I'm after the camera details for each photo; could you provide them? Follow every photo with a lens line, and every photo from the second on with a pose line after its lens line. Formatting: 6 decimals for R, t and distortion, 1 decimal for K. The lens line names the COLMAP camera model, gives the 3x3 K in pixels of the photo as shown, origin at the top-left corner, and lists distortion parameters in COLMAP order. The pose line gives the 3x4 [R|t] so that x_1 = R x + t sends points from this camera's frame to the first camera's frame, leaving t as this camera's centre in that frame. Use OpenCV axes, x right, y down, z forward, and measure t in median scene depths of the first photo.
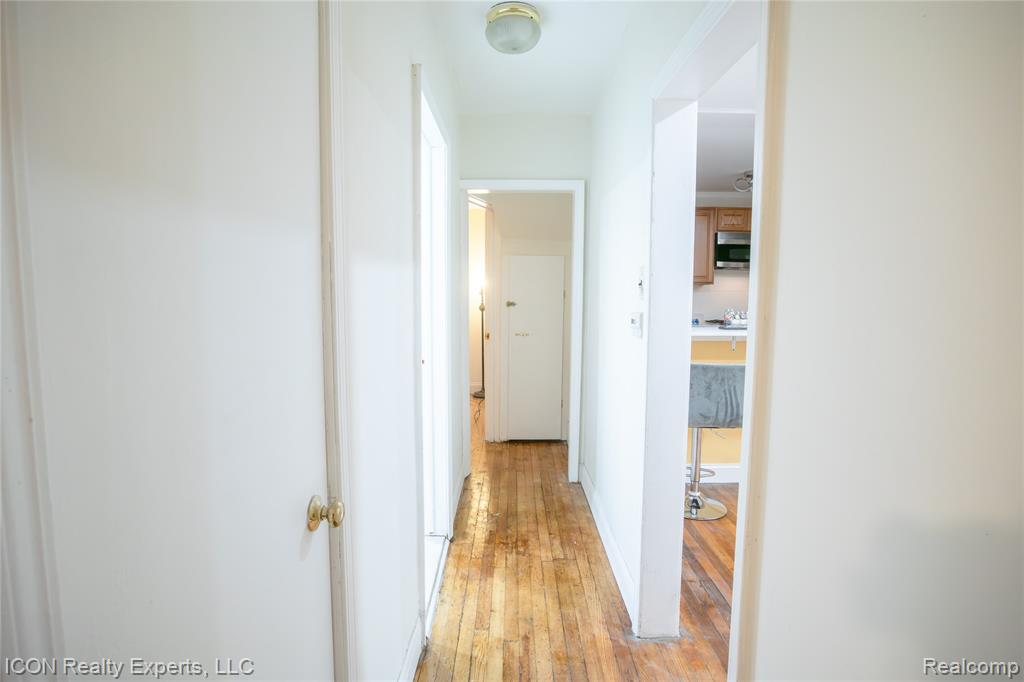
lens RADIAL K [[516.1, 0, 513.4], [0, 516.1, 333.4], [0, 0, 1]] dist [-0.045310, 0.013958]
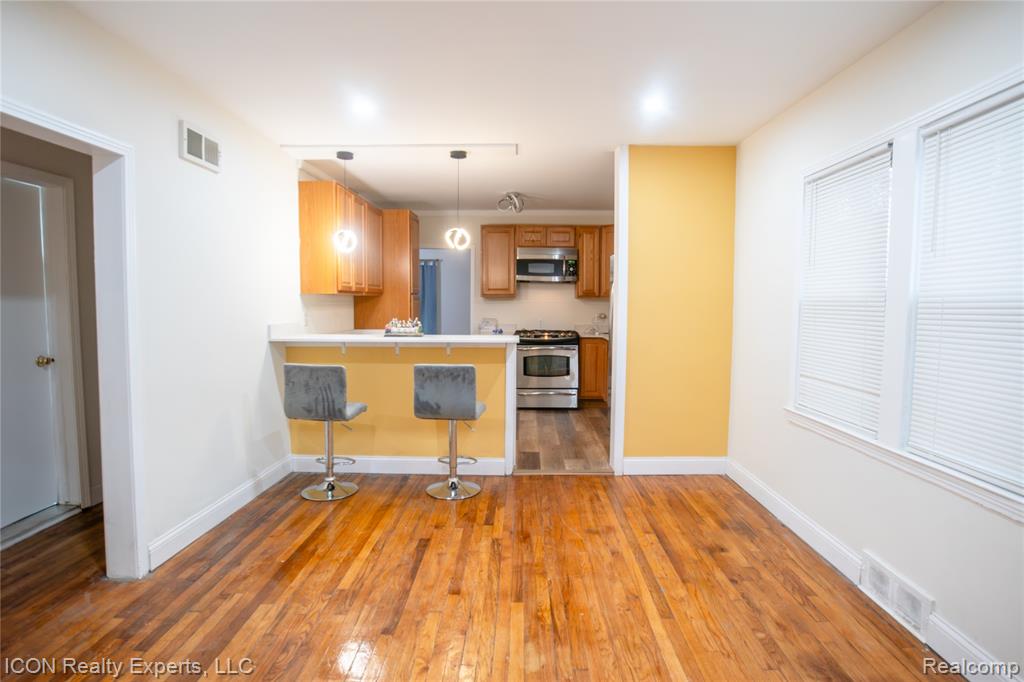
lens RADIAL K [[516.1, 0, 513.4], [0, 516.1, 333.4], [0, 0, 1]] dist [-0.045310, 0.013958]
pose [[0.999639, 0.002383, -0.026763, 0.421787], [-0.002994, 0.999735, -0.022837, 0.006034], [0.026701, 0.022909, 0.999381, -0.077494]]
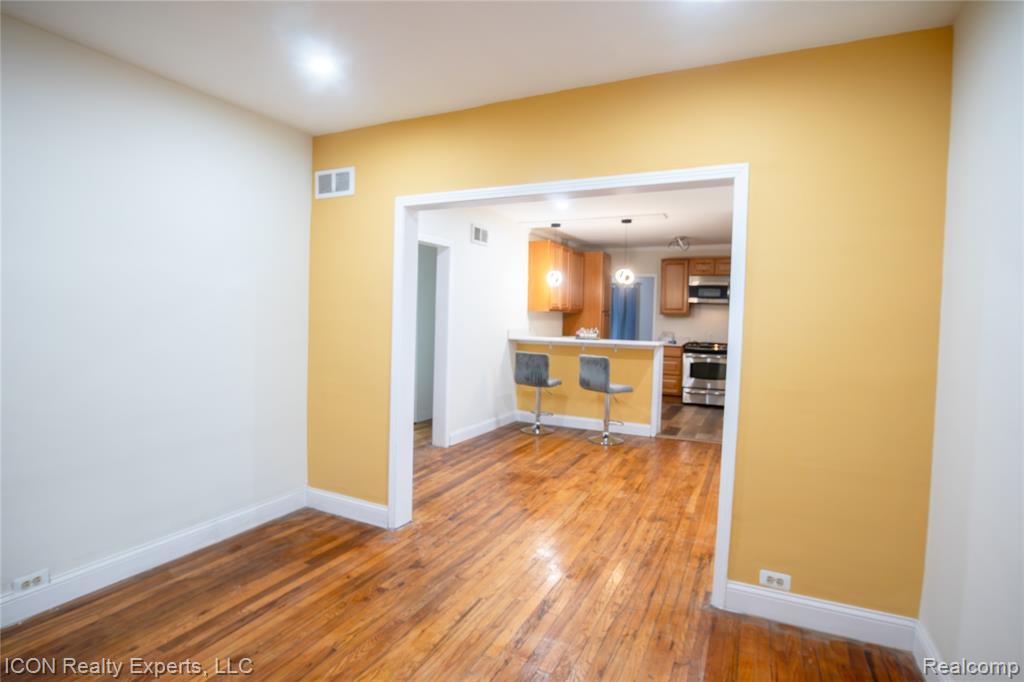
lens RADIAL K [[516.1, 0, 513.4], [0, 516.1, 333.4], [0, 0, 1]] dist [-0.045310, 0.013958]
pose [[0.896259, 0.032685, -0.442325, 0.587183], [-0.056231, 0.997607, -0.040221, 0.033043], [0.439952, 0.060921, 0.895953, -0.411395]]
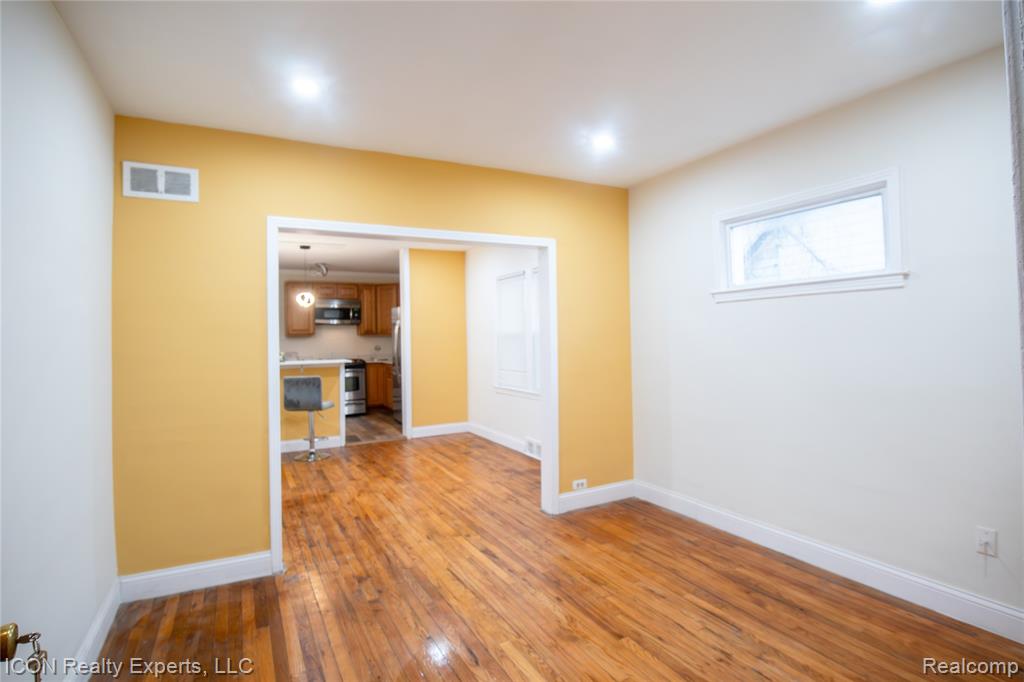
lens RADIAL K [[516.1, 0, 513.4], [0, 516.1, 333.4], [0, 0, 1]] dist [-0.045310, 0.013958]
pose [[0.884694, -0.017265, 0.465853, 0.218068], [0.059986, 0.995222, -0.077034, 0.044384], [-0.462297, 0.096096, 0.881503, -0.534395]]
